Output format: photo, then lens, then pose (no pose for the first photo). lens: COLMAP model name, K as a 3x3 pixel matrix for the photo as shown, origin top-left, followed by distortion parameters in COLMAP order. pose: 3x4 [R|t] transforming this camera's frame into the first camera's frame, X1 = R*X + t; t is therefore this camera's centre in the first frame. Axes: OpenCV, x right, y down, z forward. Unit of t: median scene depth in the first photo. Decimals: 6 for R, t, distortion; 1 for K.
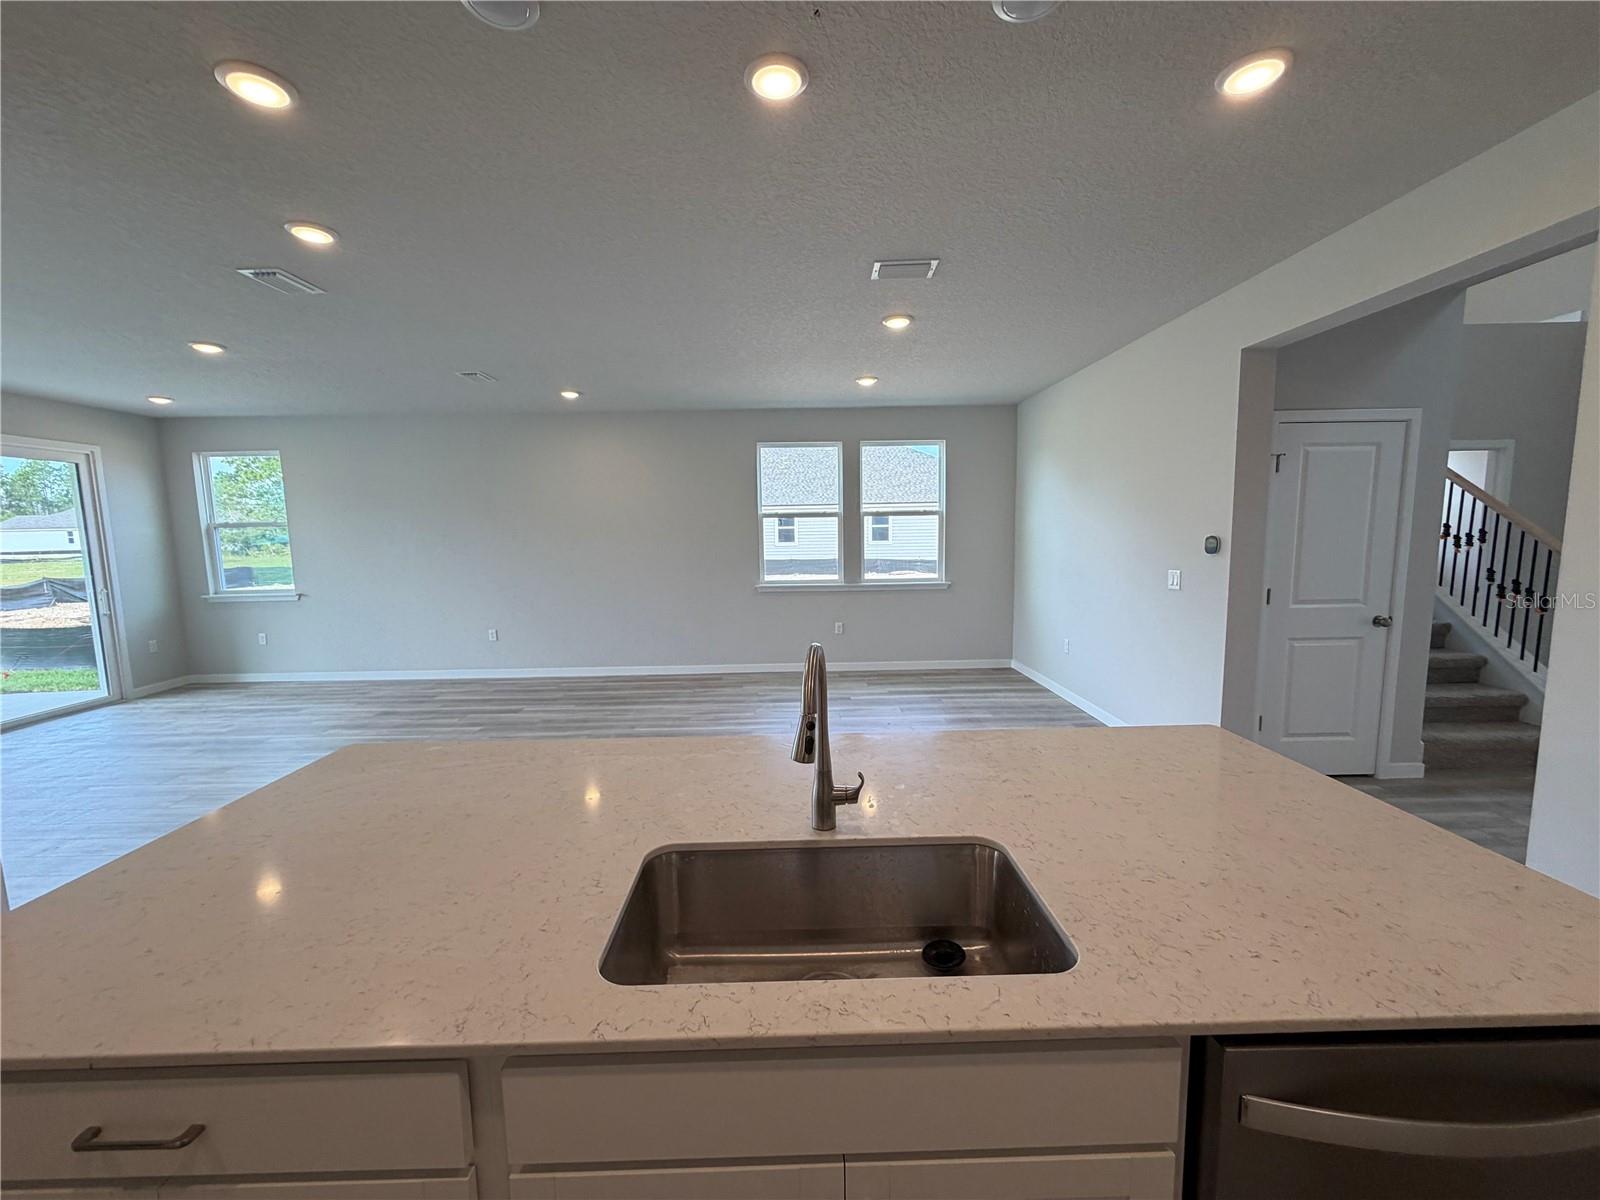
lens RADIAL K [[637.9, 0, 793.6], [0, 637.9, 601.8], [0, 0, 1]] dist [-0.000100, 0.000096]
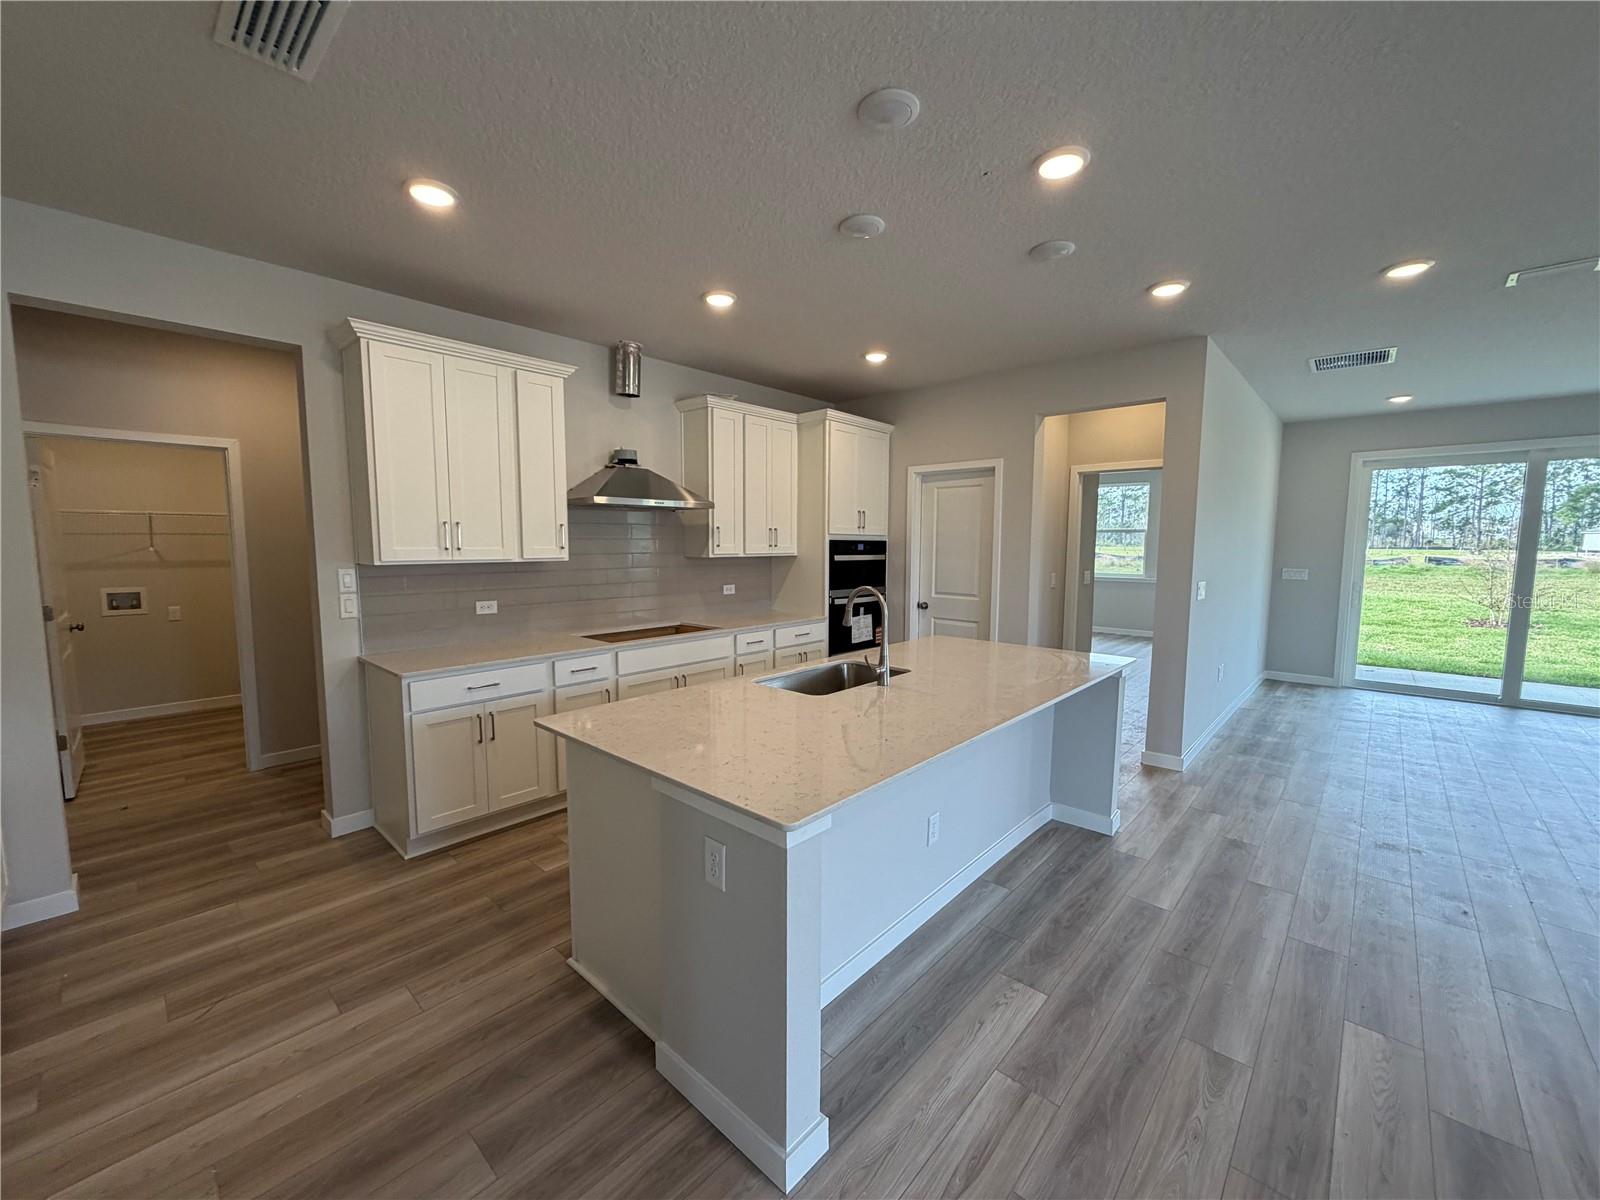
lens RADIAL K [[637.9, 0, 794.7], [0, 637.9, 600.9], [0, 0, 1]] dist [-0.000100, 0.000096]
pose [[-0.684961, 0.084541, -0.723658, 0.332880], [-0.074421, 0.979931, 0.184921, -0.050506], [0.724768, 0.180519, -0.664924, 0.416168]]
